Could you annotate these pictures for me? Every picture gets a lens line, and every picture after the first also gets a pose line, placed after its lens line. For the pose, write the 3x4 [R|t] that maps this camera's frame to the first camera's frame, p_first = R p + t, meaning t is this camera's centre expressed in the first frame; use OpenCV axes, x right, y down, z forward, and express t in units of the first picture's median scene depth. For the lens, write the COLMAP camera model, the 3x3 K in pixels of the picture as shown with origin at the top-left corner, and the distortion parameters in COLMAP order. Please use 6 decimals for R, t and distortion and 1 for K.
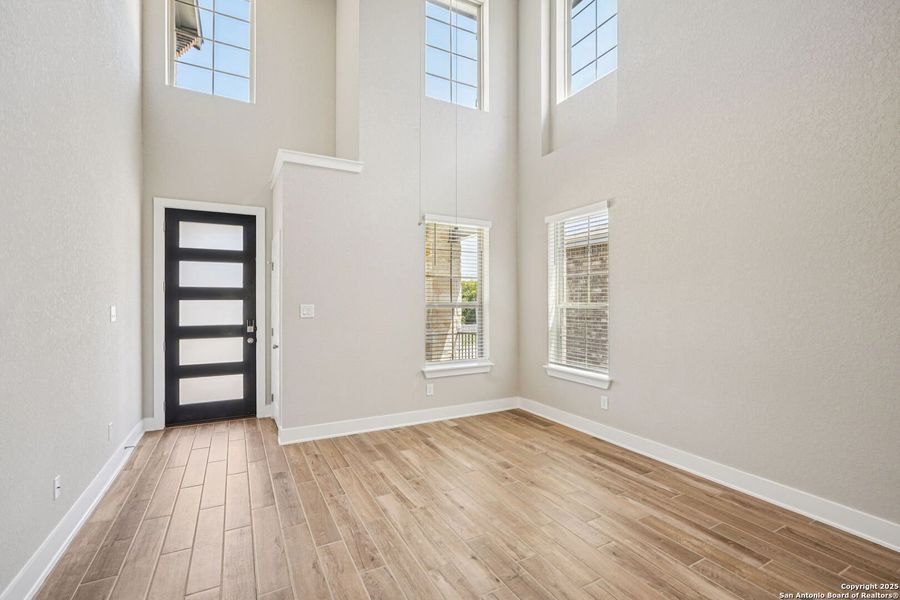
lens RADIAL K [[404.9, 0, 450.0], [0, 404.9, 300.0], [0, 0, 1]] dist [-0.000563, 0.000016]
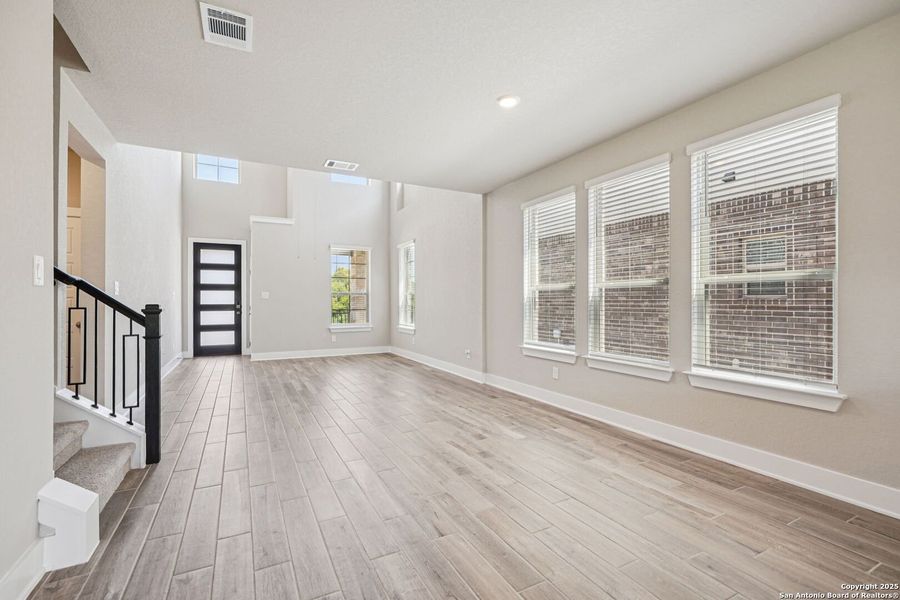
lens RADIAL K [[403.4, 0, 450.0], [0, 403.4, 300.0], [0, 0, 1]] dist [-0.010105, -0.000024]
pose [[0.999958, -0.002553, -0.008800, 0.514711], [0.002540, 0.999996, -0.001457, 0.049711], [0.008803, 0.001434, 0.999960, -0.869598]]
